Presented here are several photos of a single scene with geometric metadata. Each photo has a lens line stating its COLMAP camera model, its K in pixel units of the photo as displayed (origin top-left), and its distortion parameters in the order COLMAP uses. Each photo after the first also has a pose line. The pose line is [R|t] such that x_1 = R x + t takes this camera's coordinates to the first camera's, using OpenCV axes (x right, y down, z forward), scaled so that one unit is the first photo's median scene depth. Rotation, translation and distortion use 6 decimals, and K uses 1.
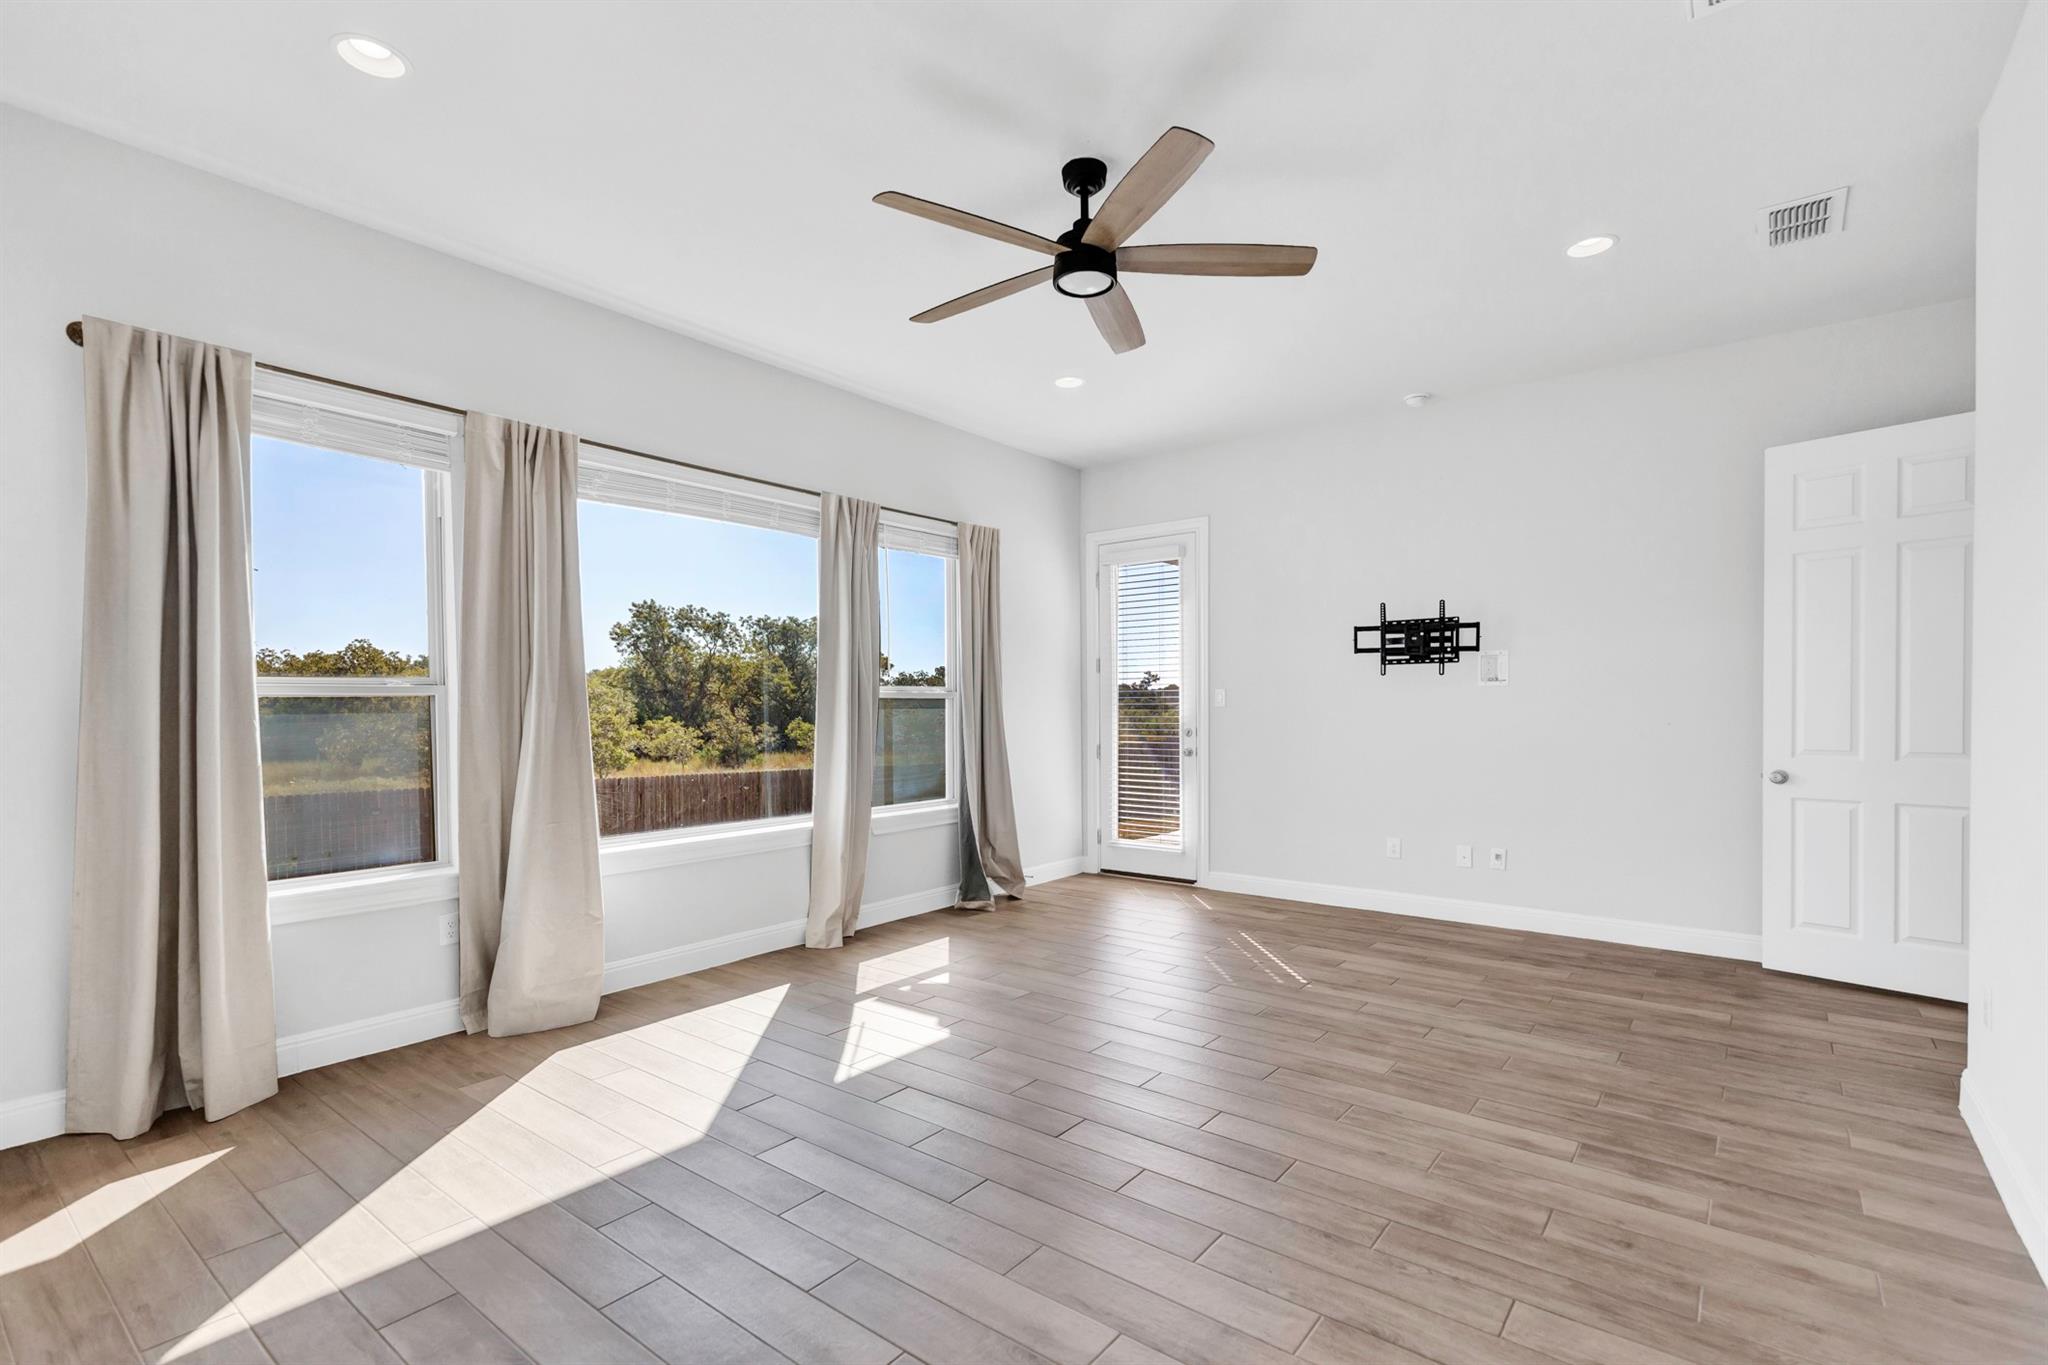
lens RADIAL K [[954.3, 0, 1021.1], [0, 954.3, 691.9], [0, 0, 1]] dist [0.005000, 0.000069]
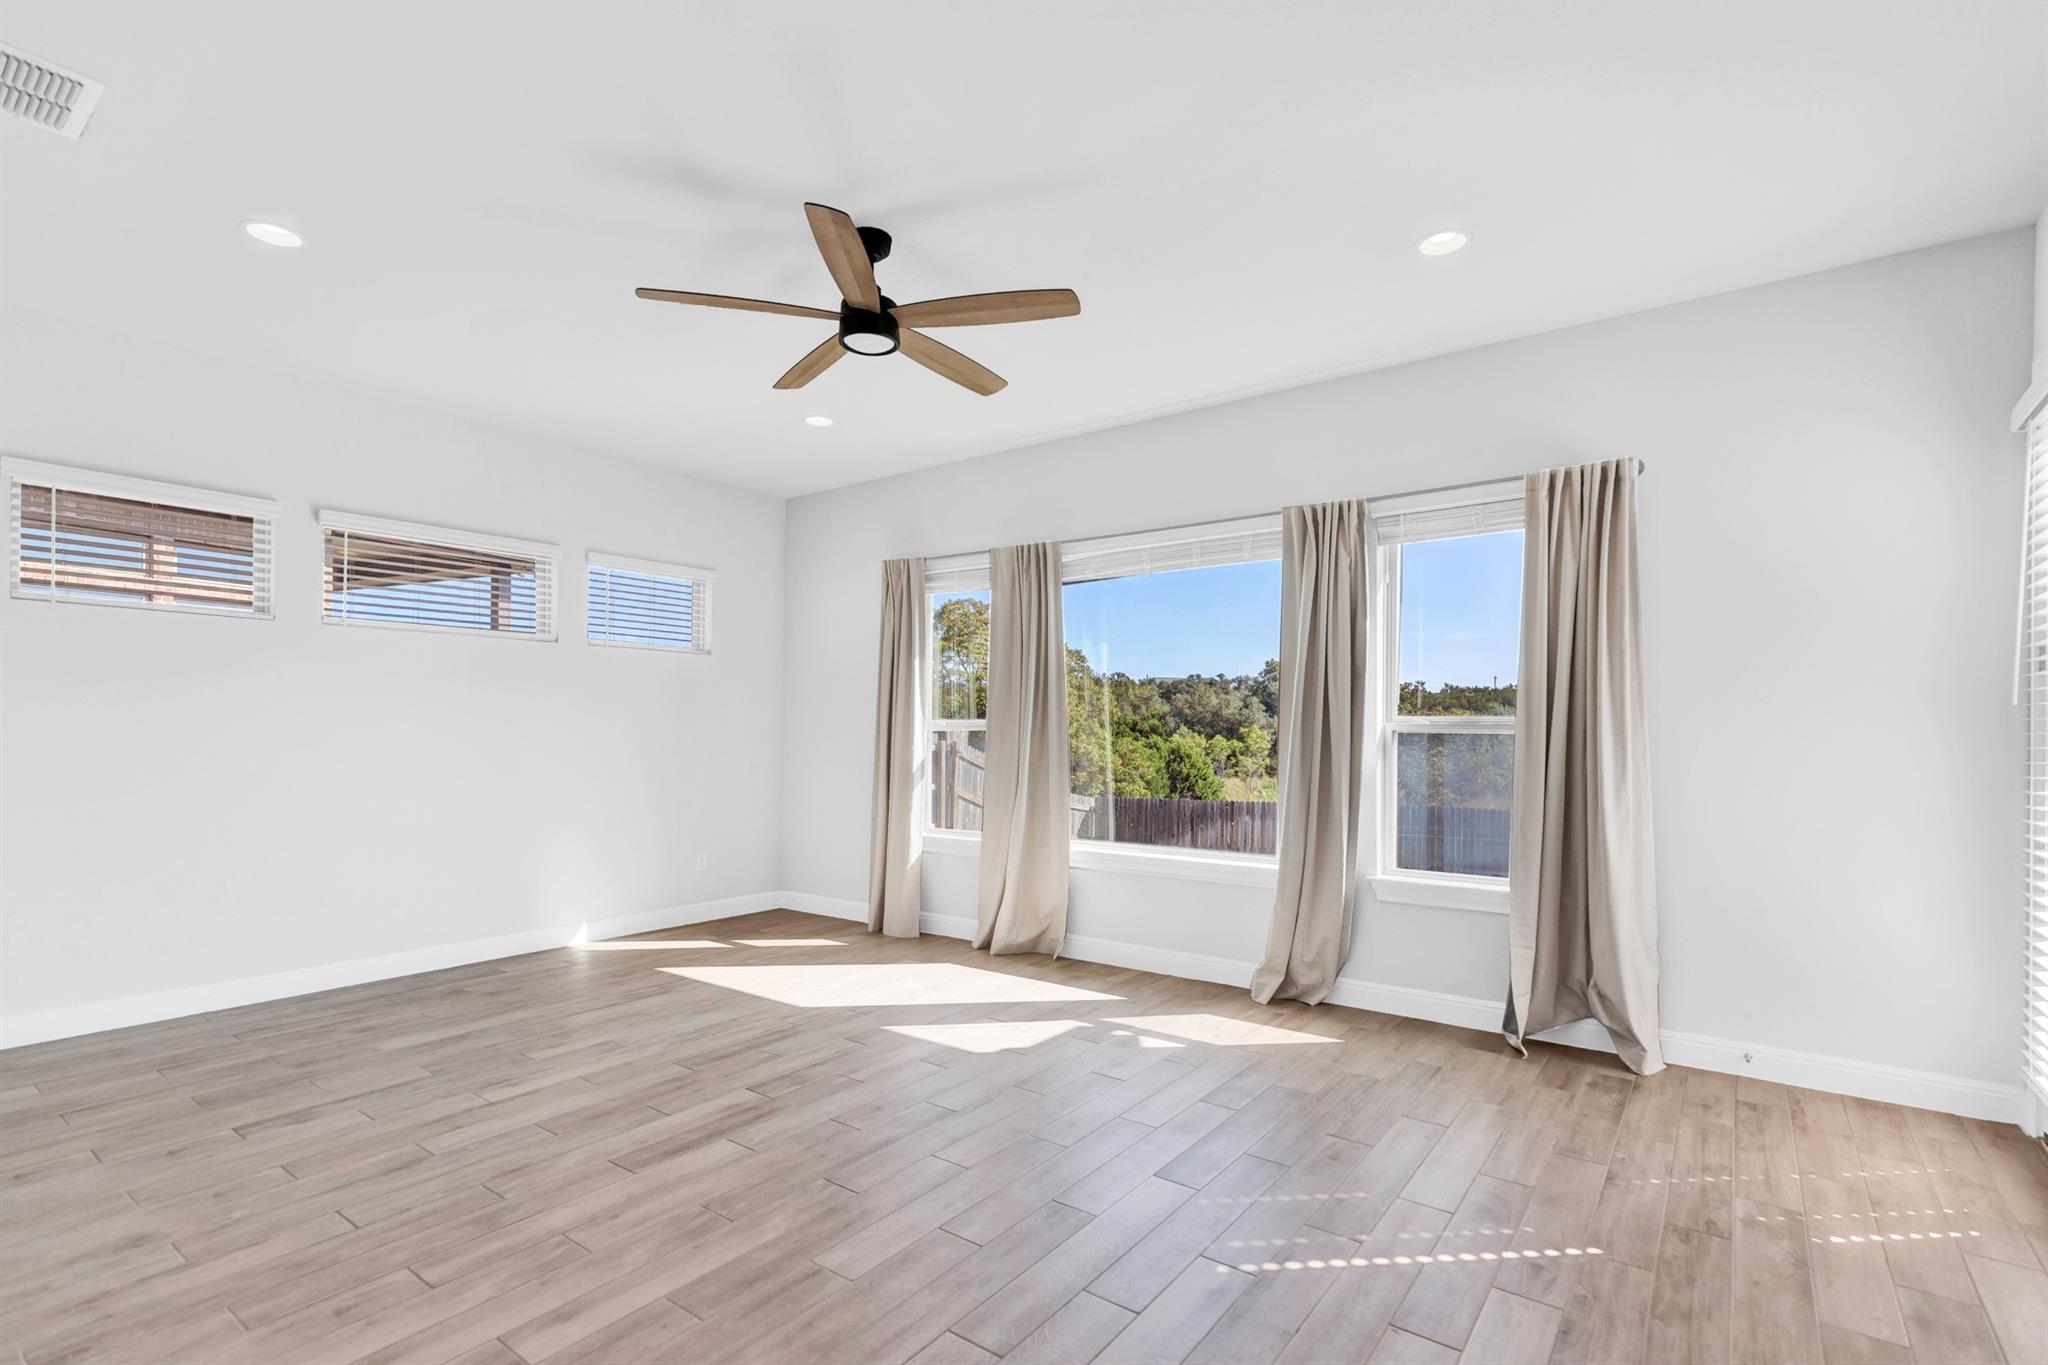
lens RADIAL K [[954.3, 0, 1021.1], [0, 954.3, 691.9], [0, 0, 1]] dist [0.005000, 0.000069]
pose [[0.027000, -0.034367, -0.999044, 0.981162], [0.004170, 0.999404, -0.034267, -0.003496], [0.999627, -0.003241, 0.027127, 0.997797]]
